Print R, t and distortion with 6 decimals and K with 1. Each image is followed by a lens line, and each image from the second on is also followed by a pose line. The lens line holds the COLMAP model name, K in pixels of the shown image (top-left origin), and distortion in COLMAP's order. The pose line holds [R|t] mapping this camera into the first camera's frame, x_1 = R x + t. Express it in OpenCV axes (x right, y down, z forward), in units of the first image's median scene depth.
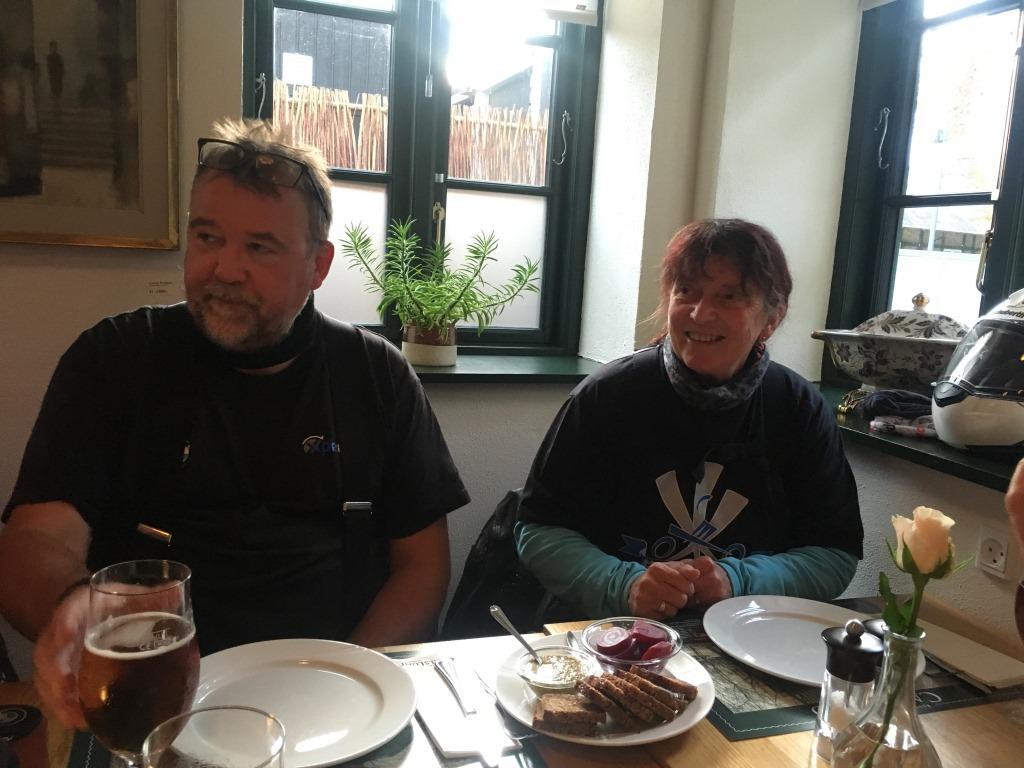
lens RADIAL K [[876.2, 0, 509.9], [0, 876.2, 384.8], [0, 0, 1]] dist [0.070967, -0.096639]
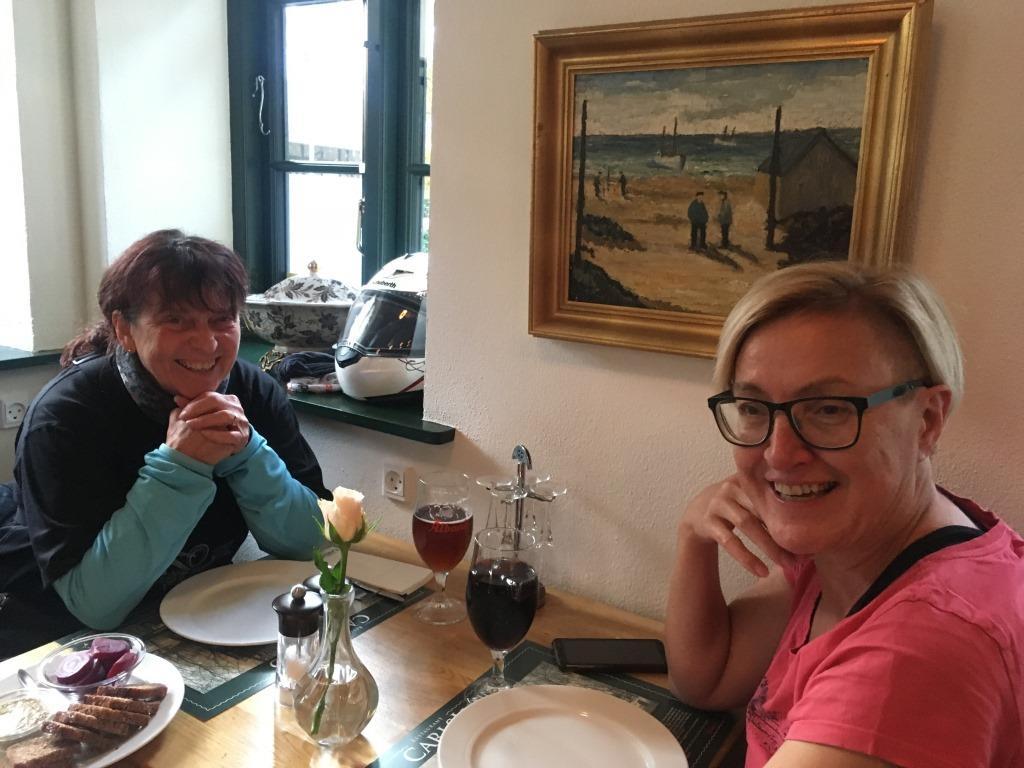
lens RADIAL K [[876.2, 0, 513.3], [0, 876.2, 375.7], [0, 0, 1]] dist [0.070967, -0.096639]
pose [[0.792569, -0.140720, 0.593323, -0.037862], [0.094082, 0.989577, 0.109025, -0.099539], [-0.602481, -0.030588, 0.797547, -0.093872]]
